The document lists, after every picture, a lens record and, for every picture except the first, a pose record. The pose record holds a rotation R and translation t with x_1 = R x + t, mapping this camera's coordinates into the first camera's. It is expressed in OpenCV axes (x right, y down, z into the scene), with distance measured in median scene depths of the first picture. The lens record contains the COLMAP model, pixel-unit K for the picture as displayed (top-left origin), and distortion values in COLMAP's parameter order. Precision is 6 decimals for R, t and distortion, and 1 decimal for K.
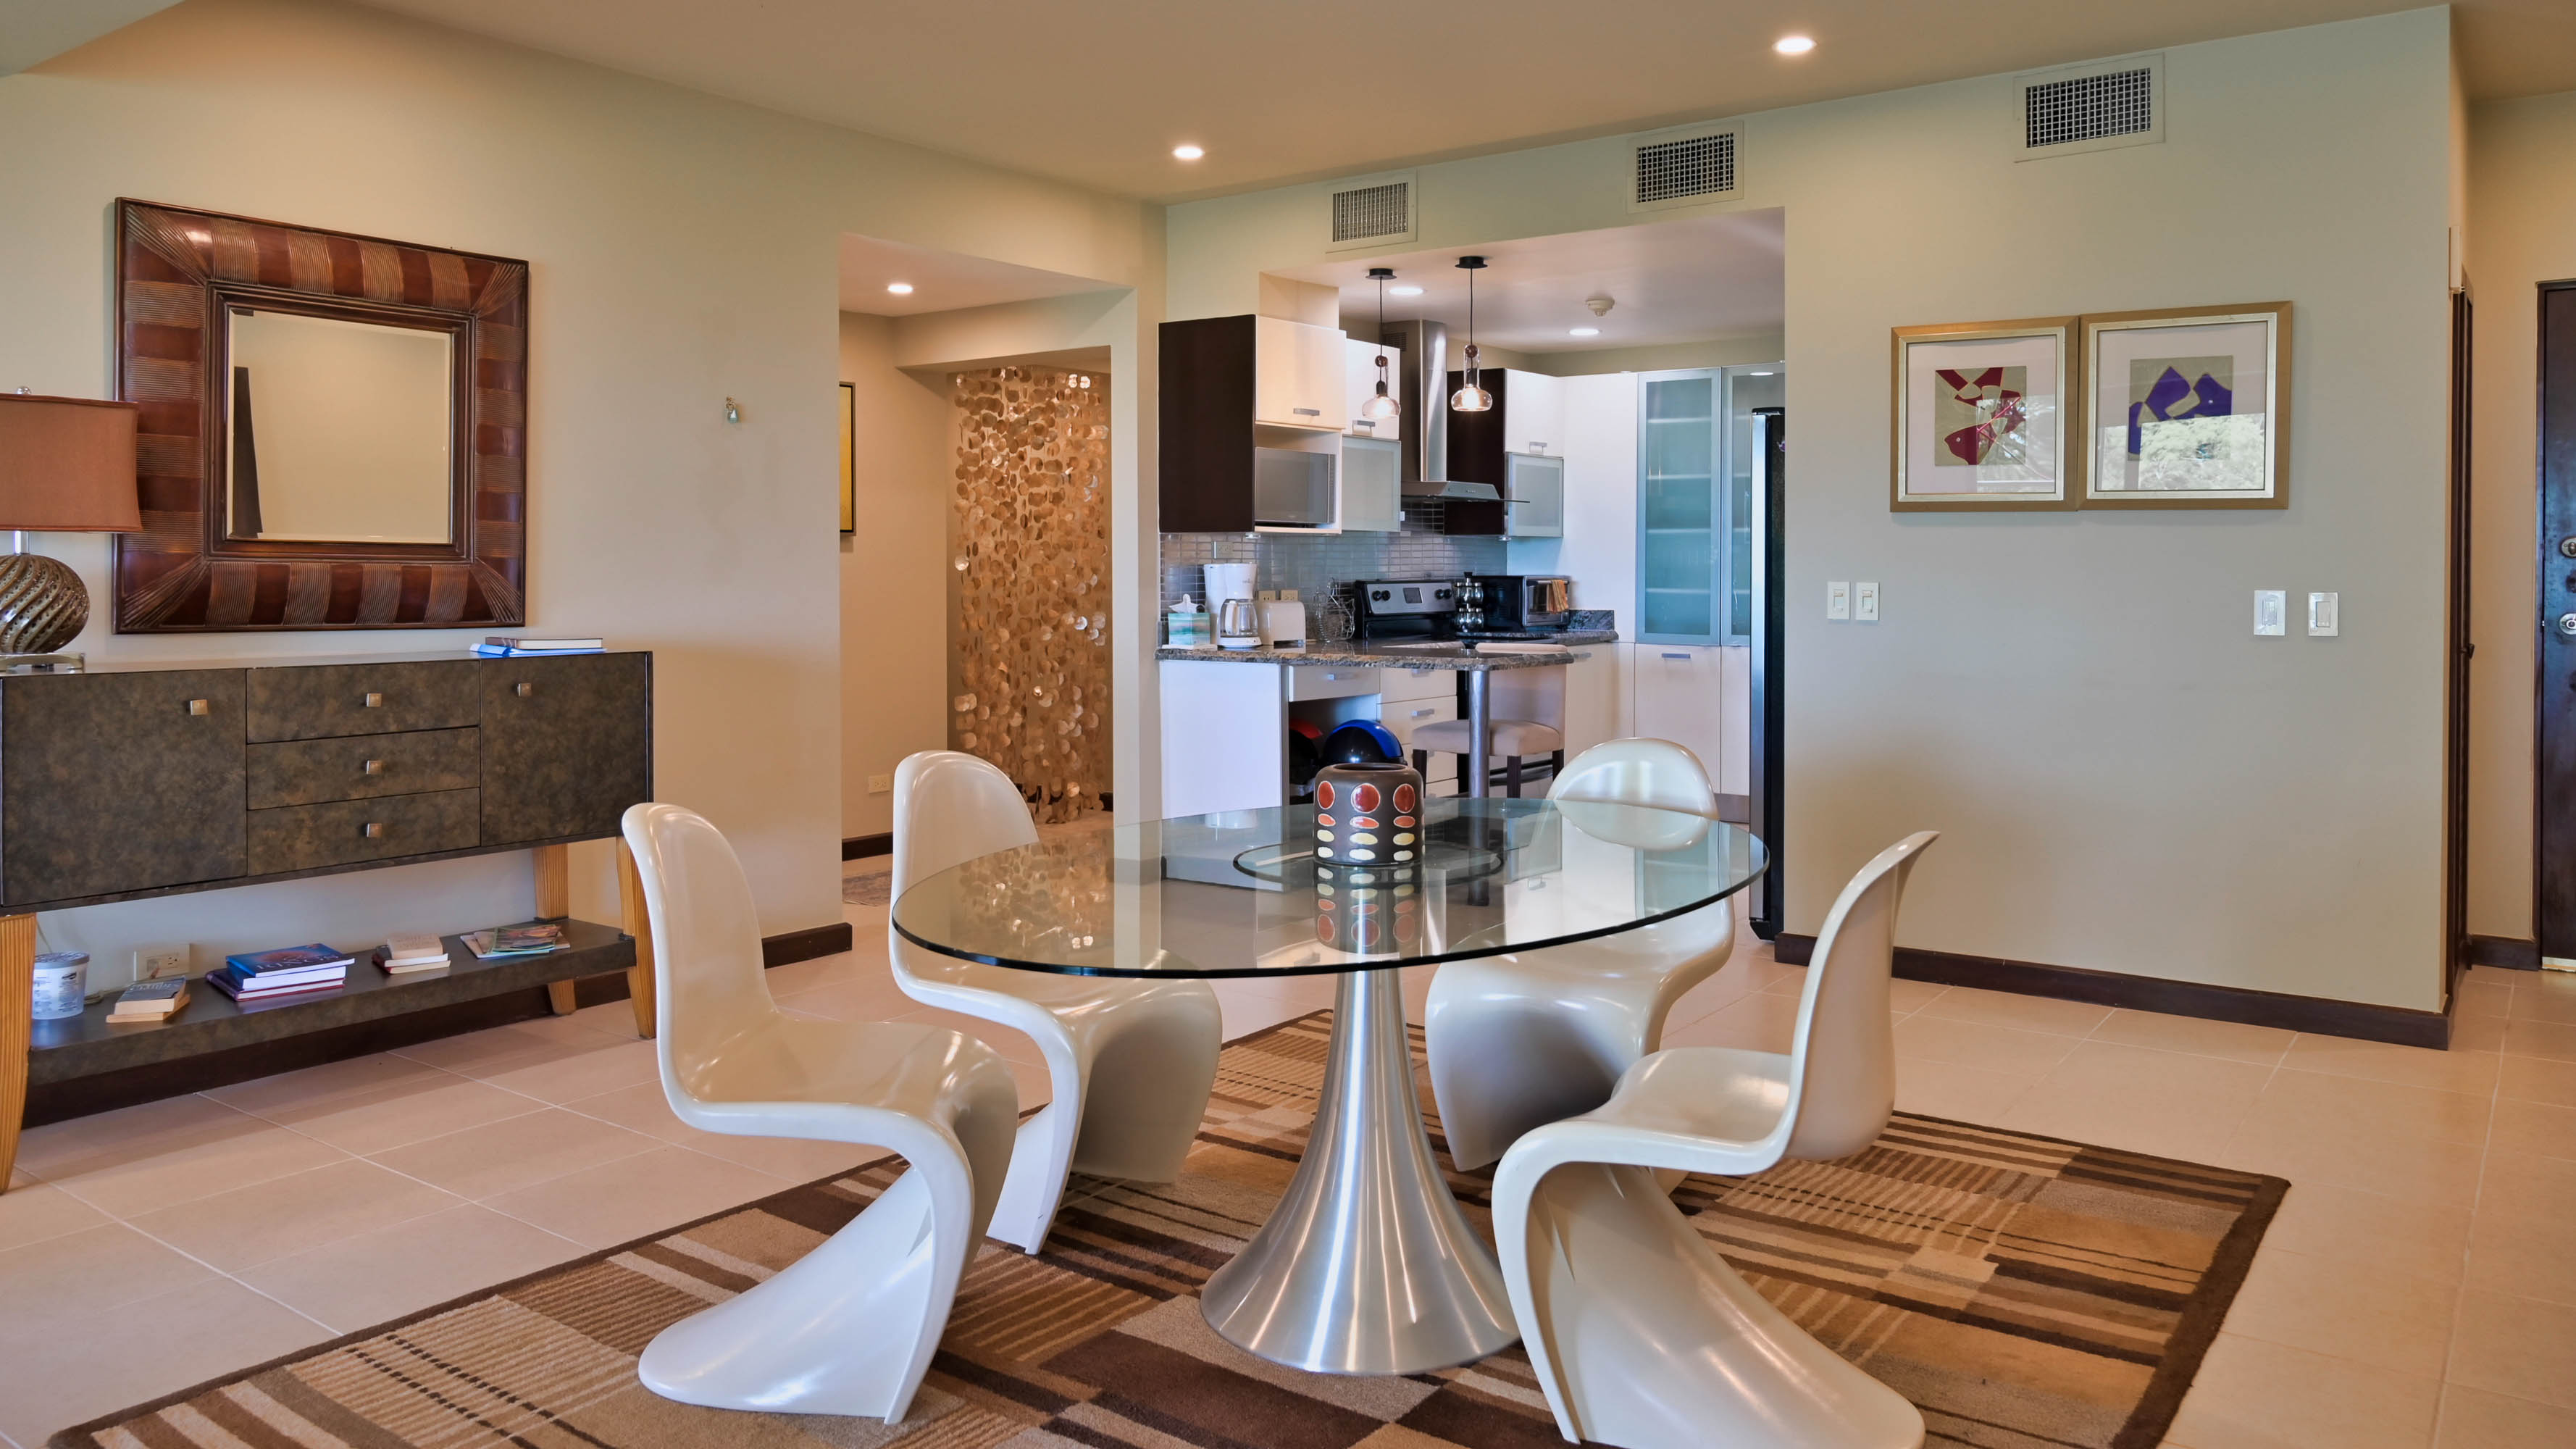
lens RADIAL K [[1788.1, 0, 1288.0], [0, 1788.1, 724.5], [0, 0, 1]] dist [-0.071832, 0.001987]
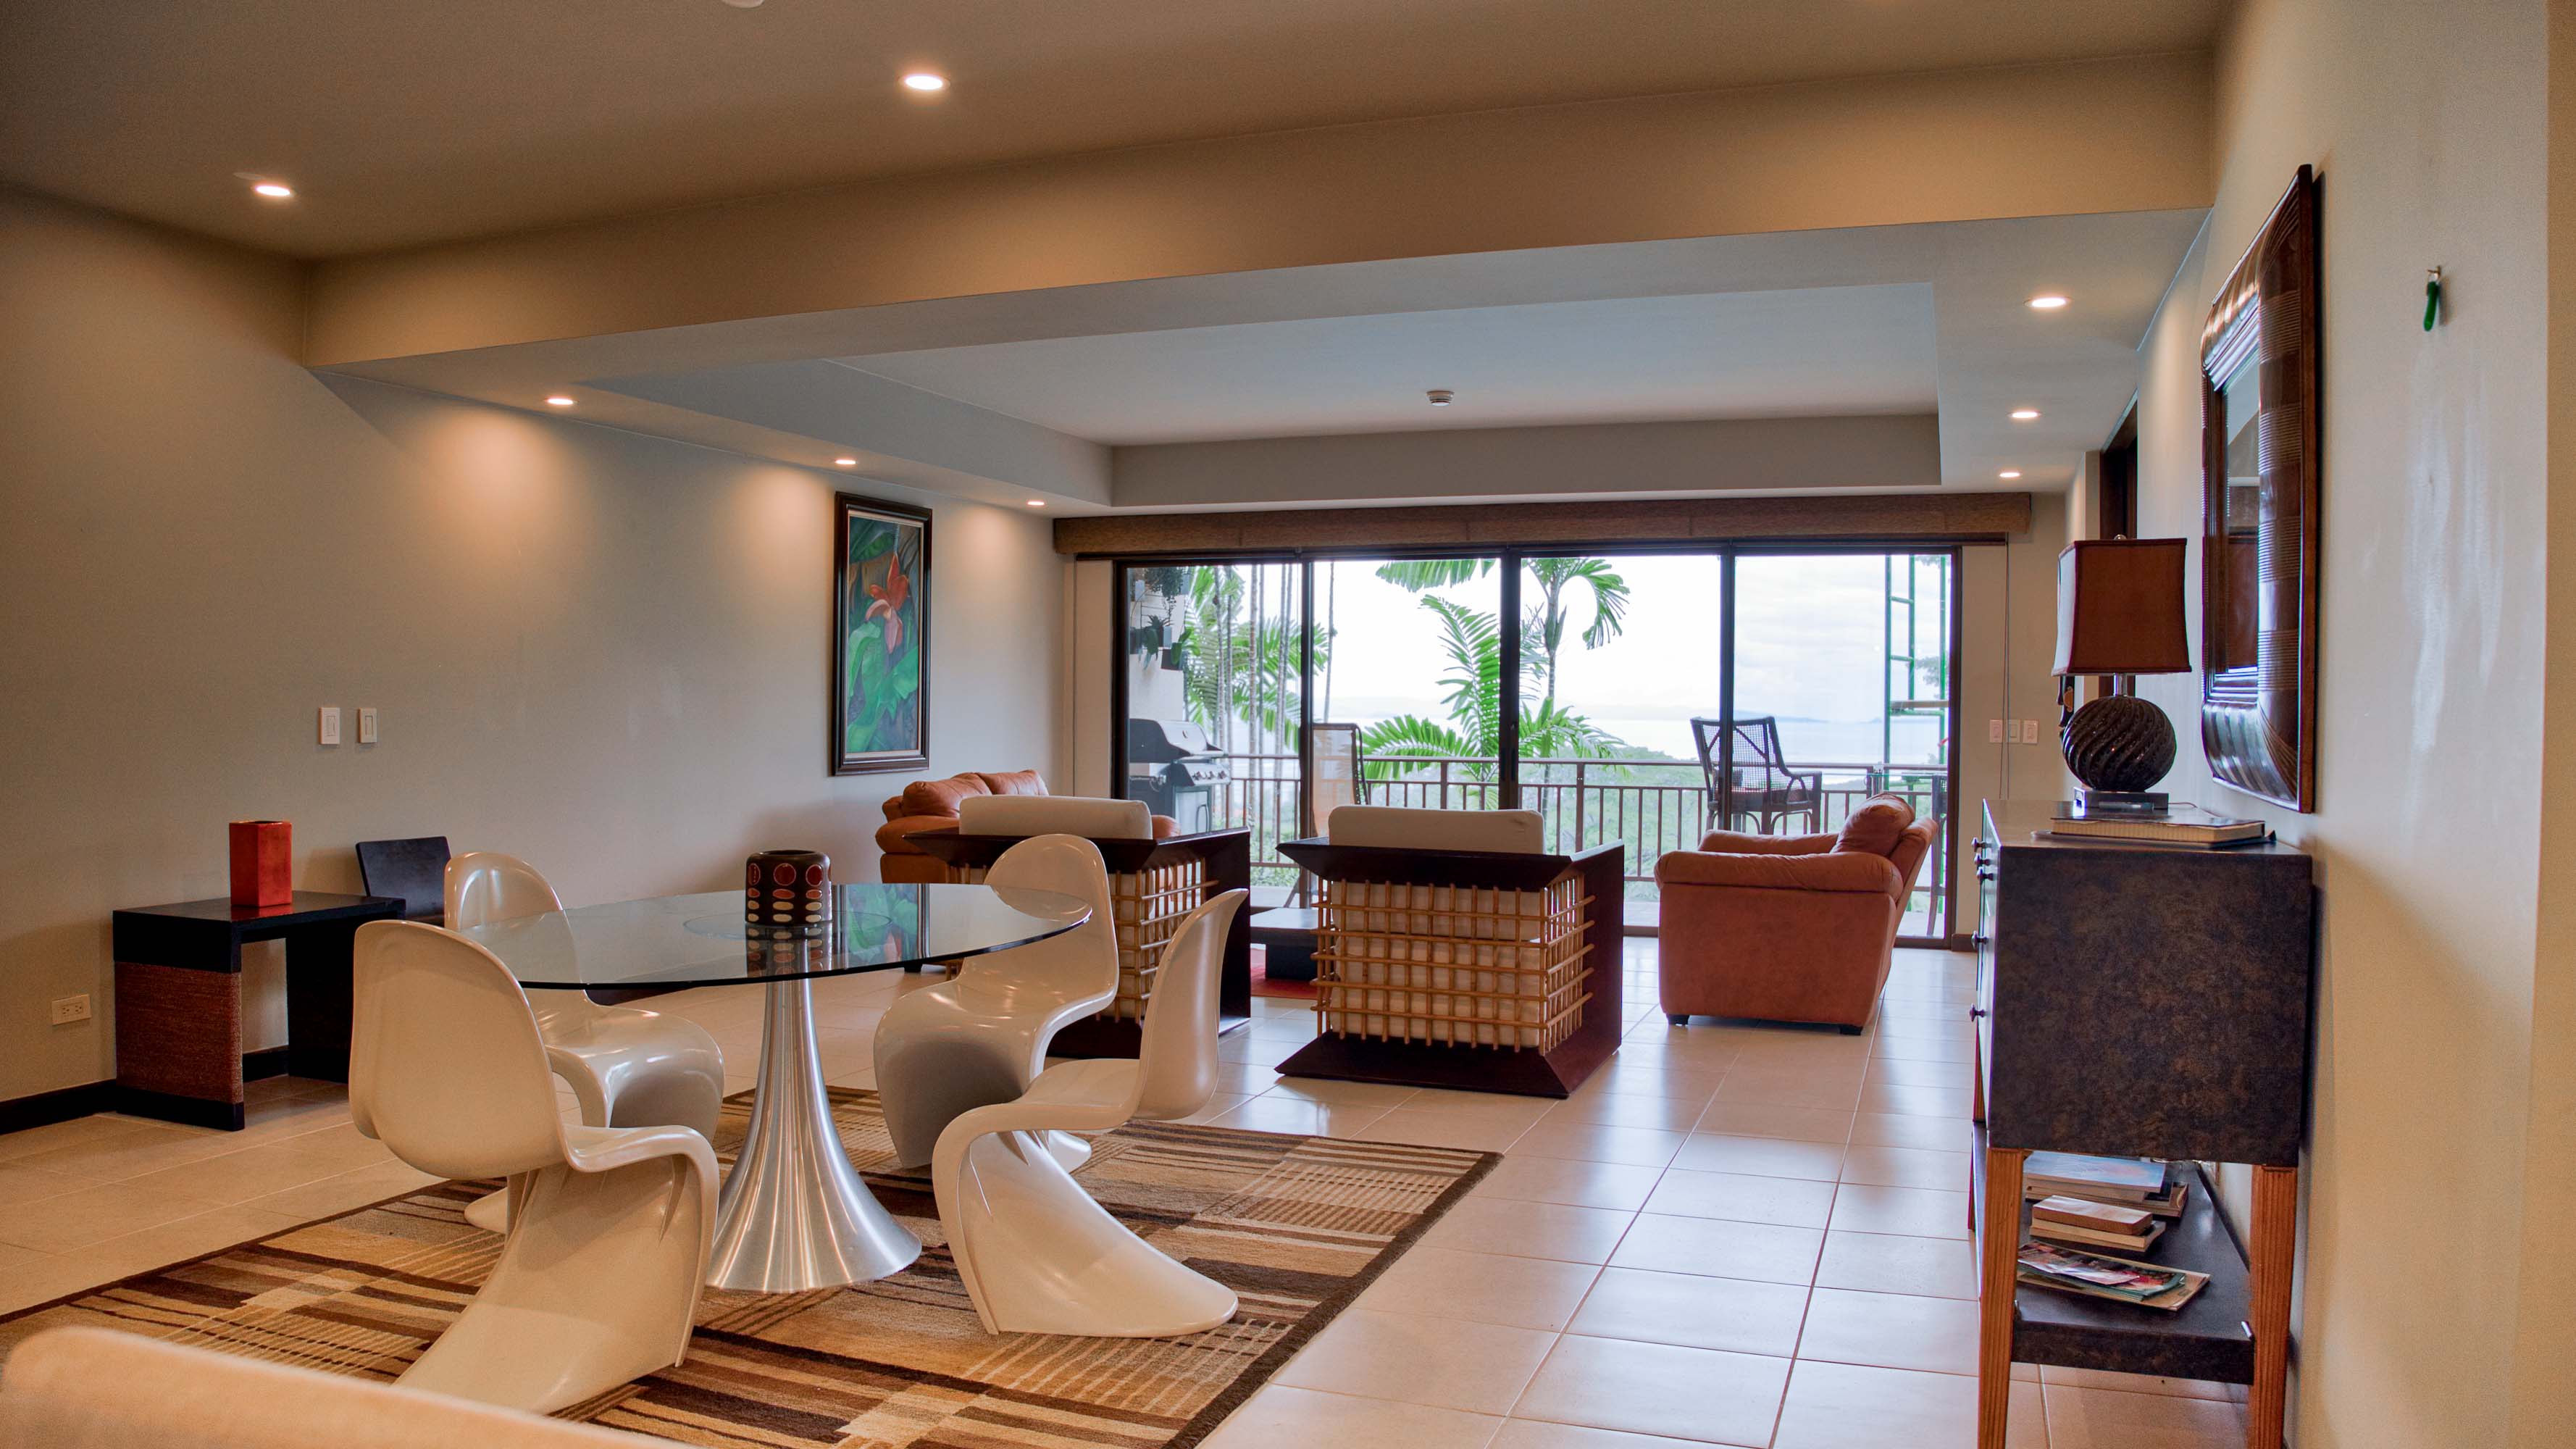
lens RADIAL K [[1788.1, 0, 1288.0], [0, 1788.1, 724.5], [0, 0, 1]] dist [-0.071832, 0.001987]
pose [[-0.962592, -0.001527, -0.270953, 0.049028], [-0.026931, 0.995572, 0.090065, -0.204699], [0.269615, 0.093993, -0.958370, 2.358752]]
